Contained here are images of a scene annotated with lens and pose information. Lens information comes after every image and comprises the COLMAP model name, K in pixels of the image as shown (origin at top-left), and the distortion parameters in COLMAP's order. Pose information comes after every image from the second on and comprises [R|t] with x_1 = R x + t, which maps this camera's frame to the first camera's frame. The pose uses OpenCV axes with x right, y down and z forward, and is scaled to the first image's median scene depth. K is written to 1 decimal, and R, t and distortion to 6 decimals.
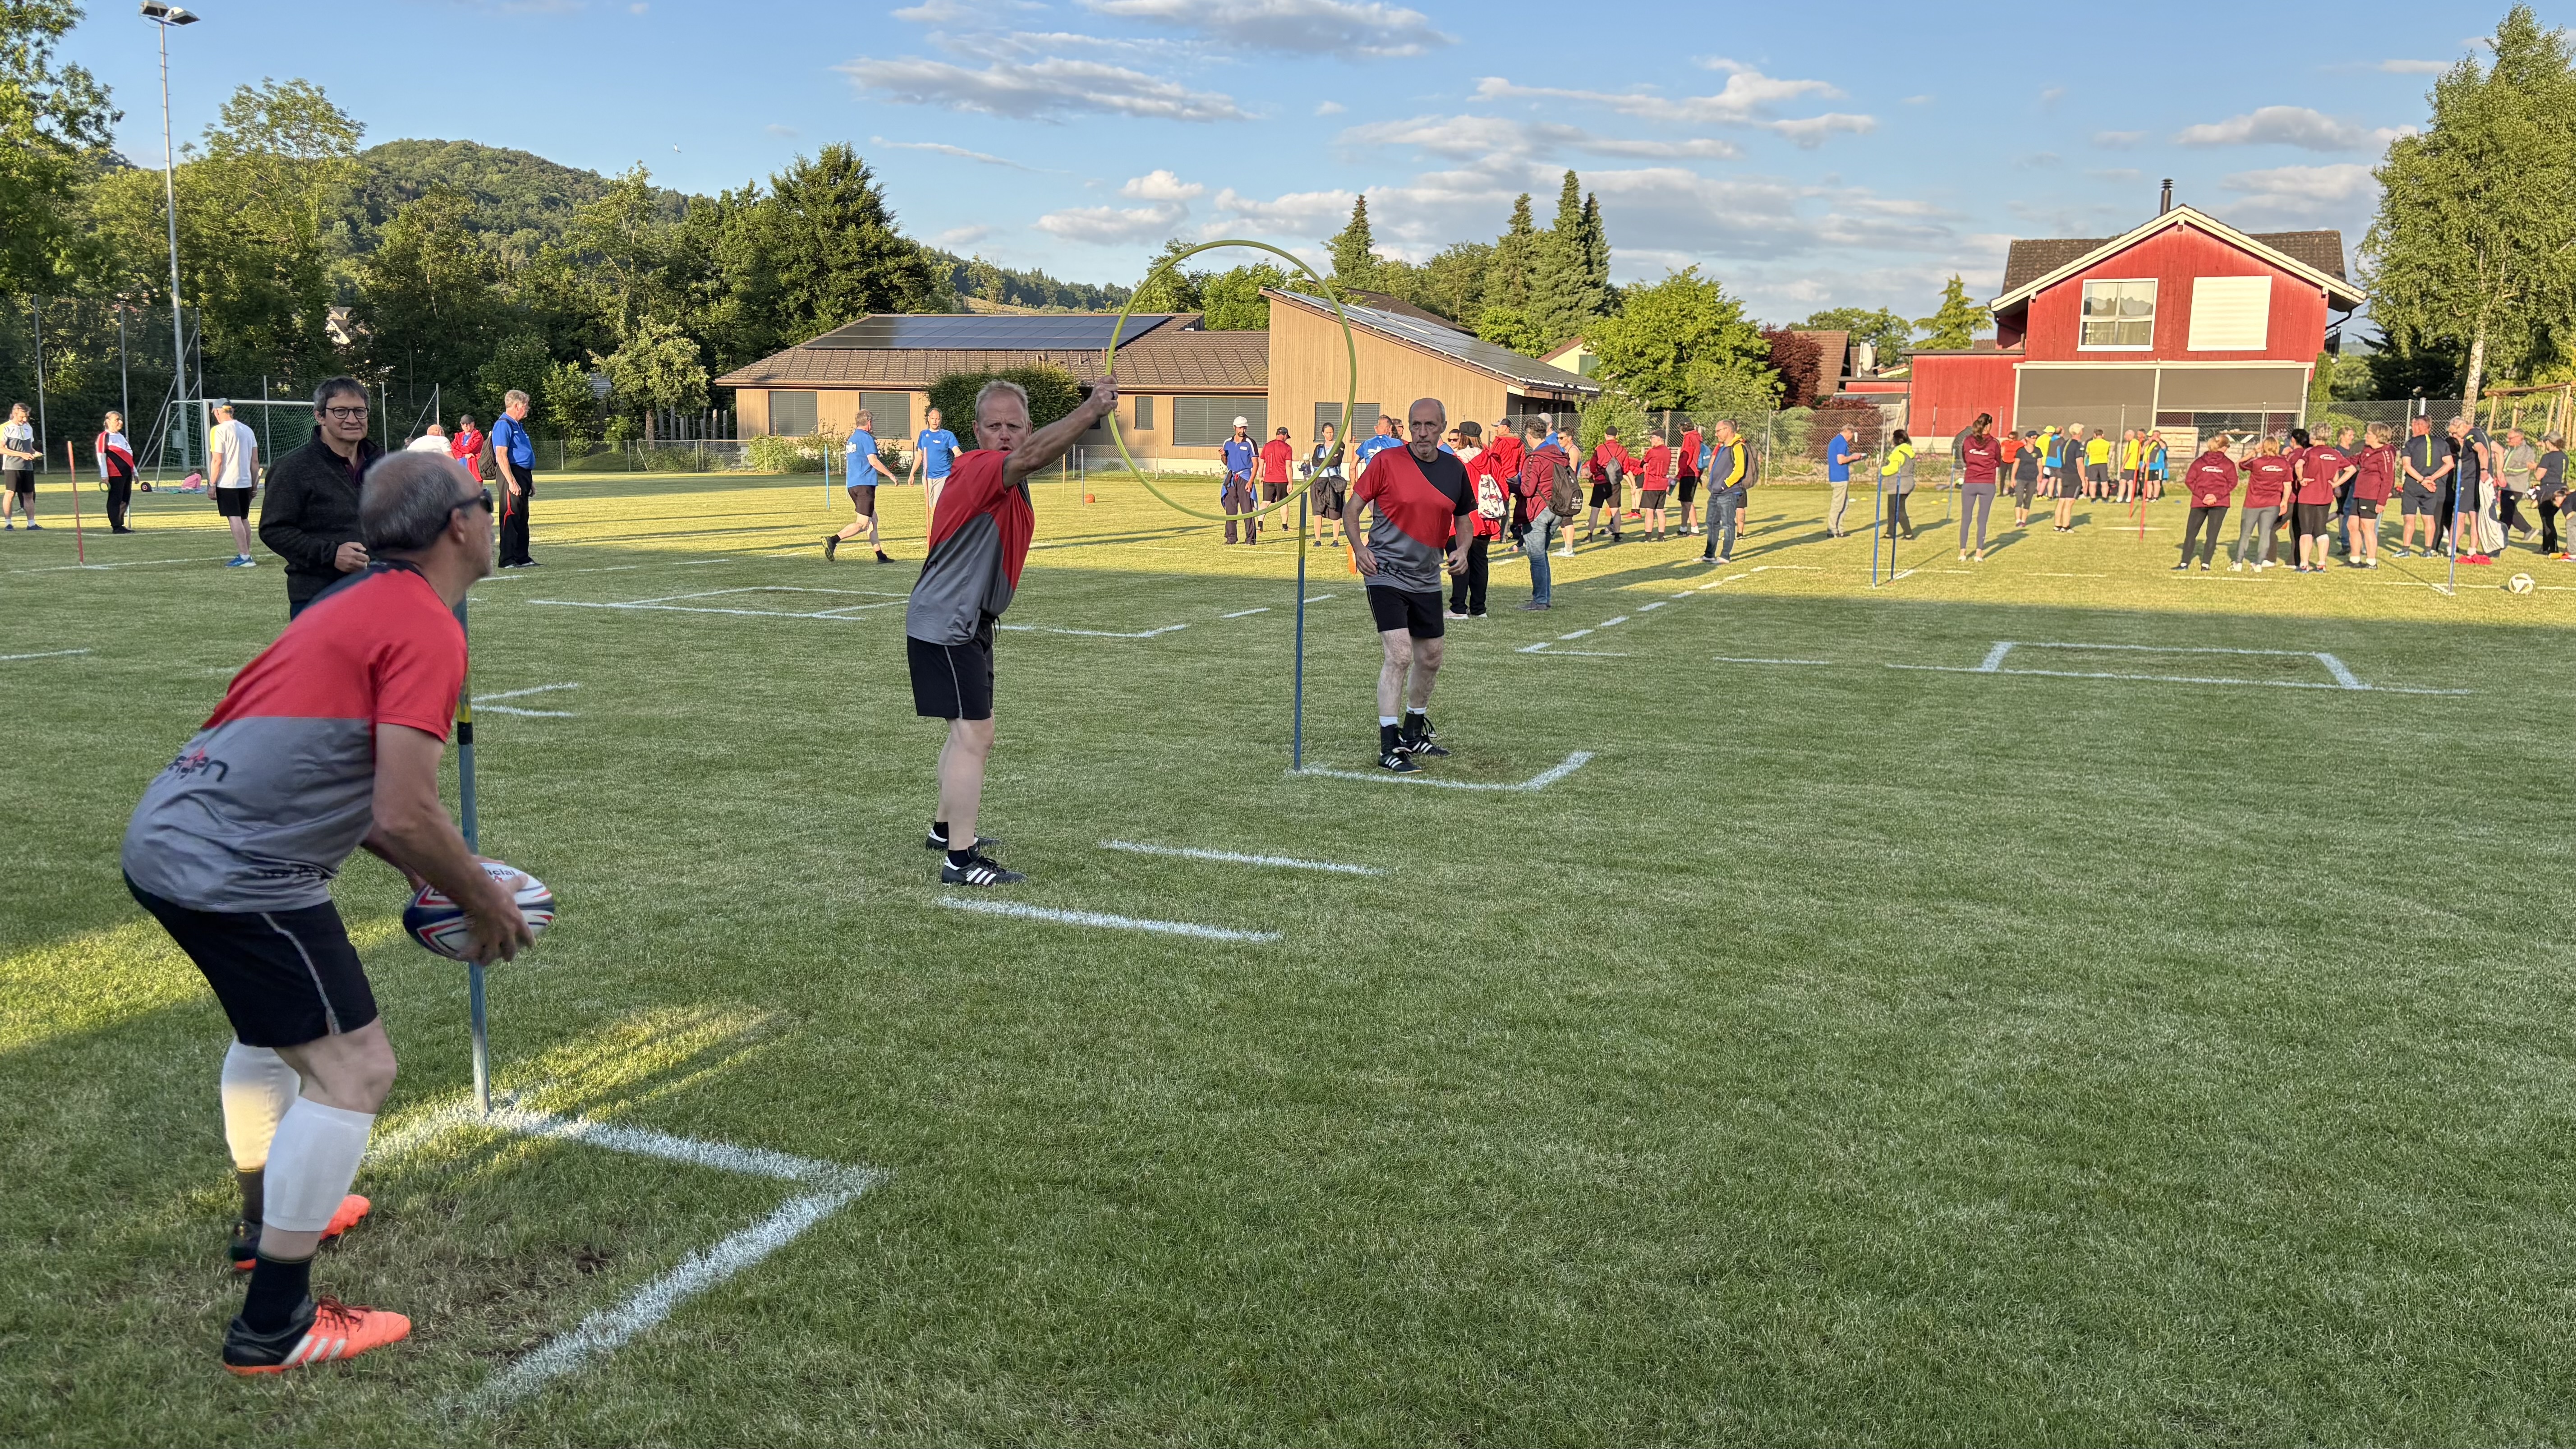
lens RADIAL K [[1930.0, 0, 1281.7], [0, 1930.0, 711.6], [0, 0, 1]] dist [0.047201, -0.061266]
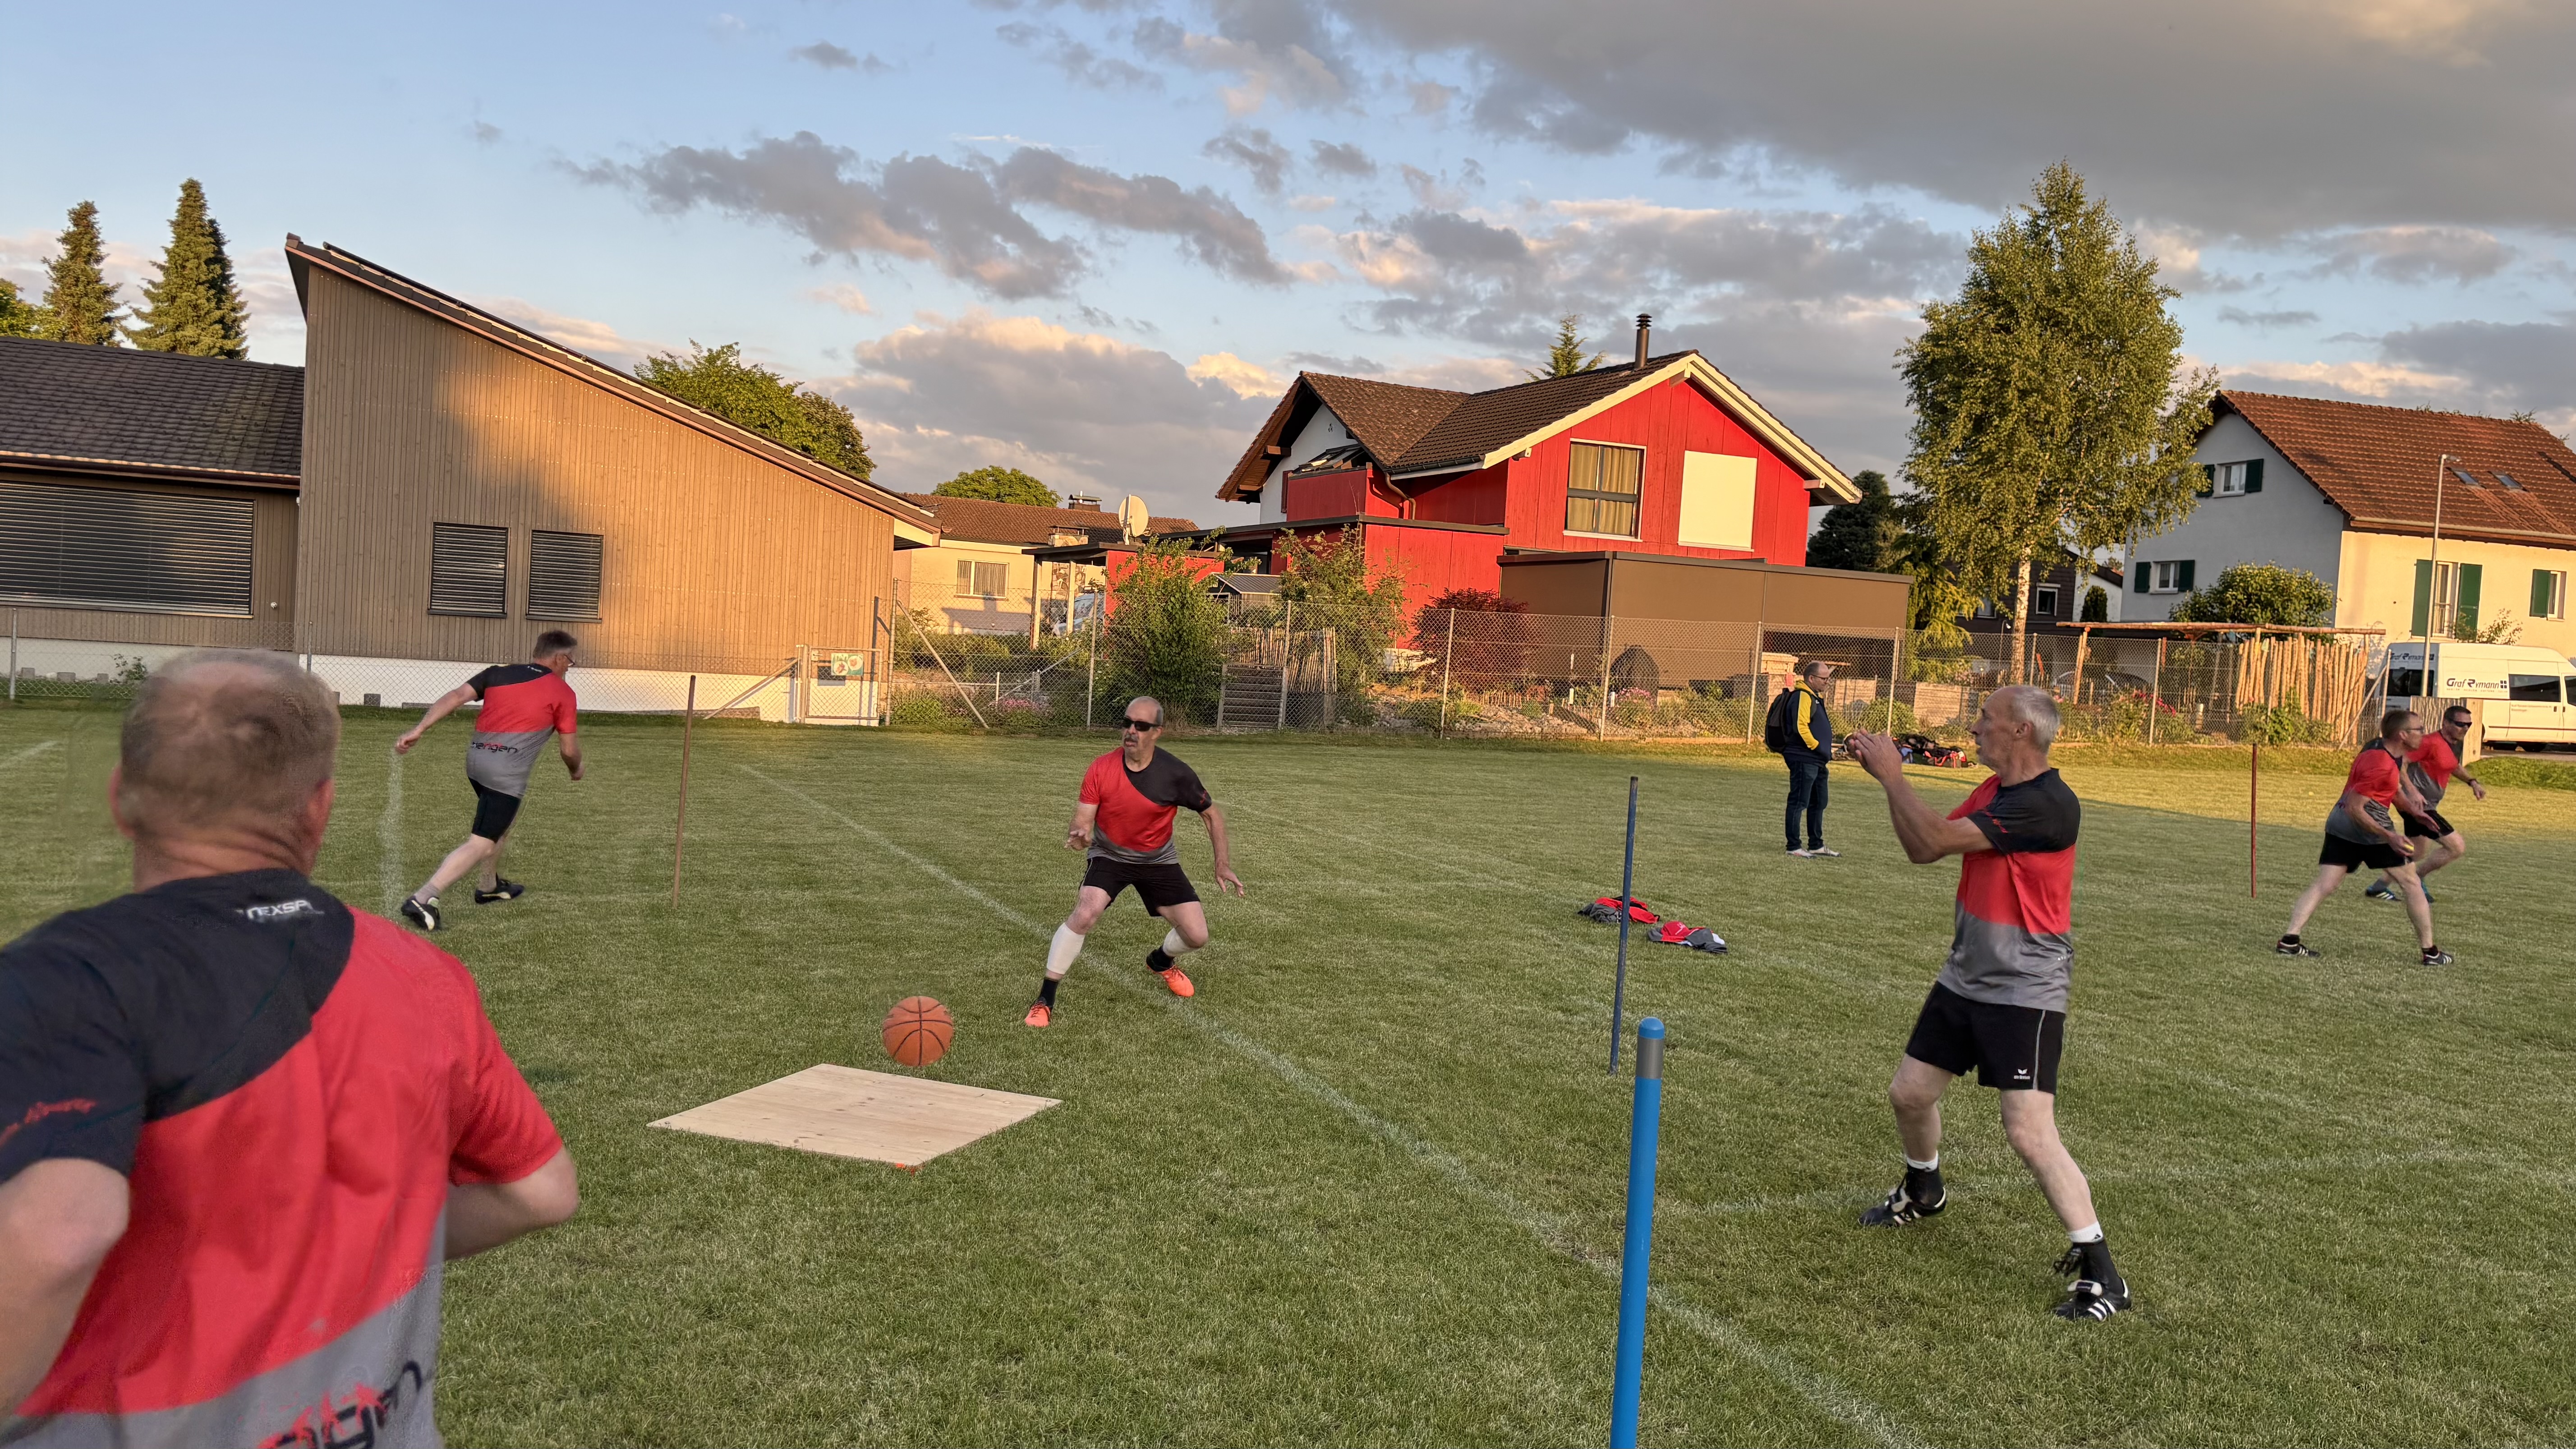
lens RADIAL K [[1946.2, 0, 1280.0], [0, 1946.2, 694.5], [0, 0, 1]] dist [0.080899, -0.110243]
pose [[0.671064, 0.006119, 0.741374, -0.194194], [0.057043, 0.996576, -0.059859, -0.092084], [-0.739201, 0.082460, 0.668417, 0.613160]]
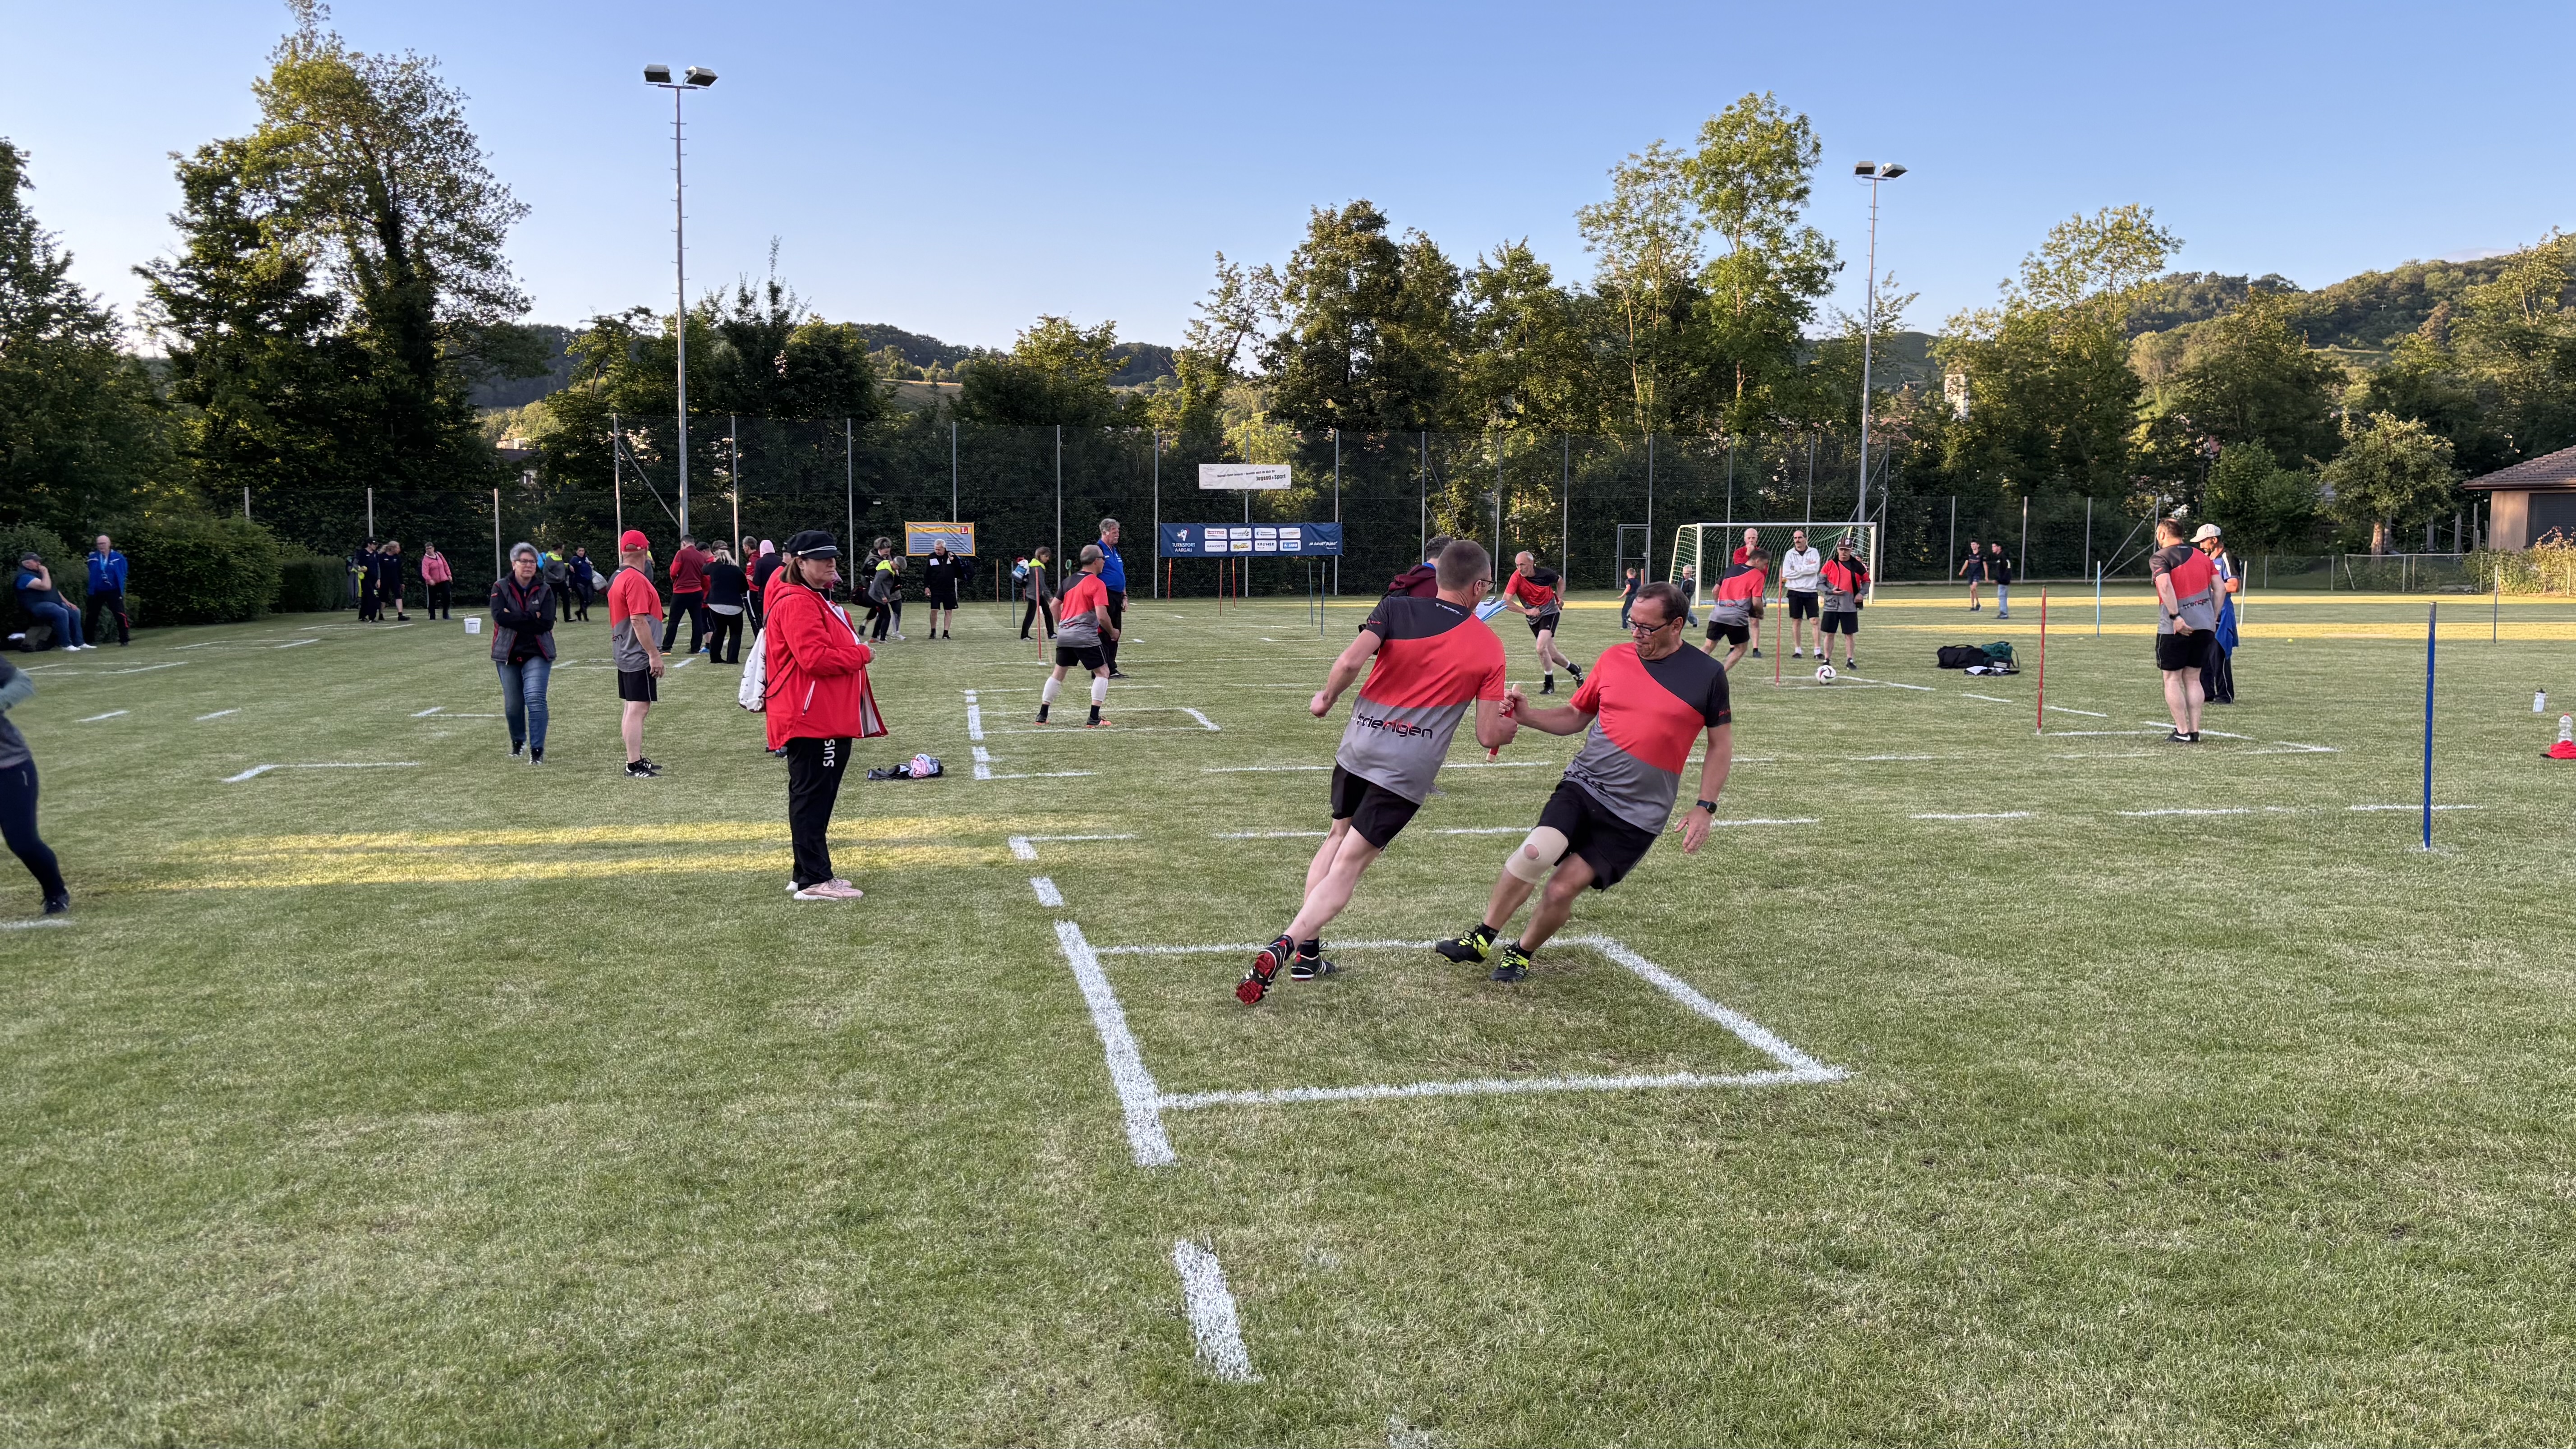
lens RADIAL K [[1953.2, 0, 1277.5], [0, 1953.2, 714.6], [0, 0, 1]] dist [0.061058, -0.073810]
pose [[0.544221, 0.064395, -0.836467, 0.187913], [-0.112179, 0.993682, 0.003512, -0.020748], [0.831408, 0.091923, 0.548006, 0.141270]]
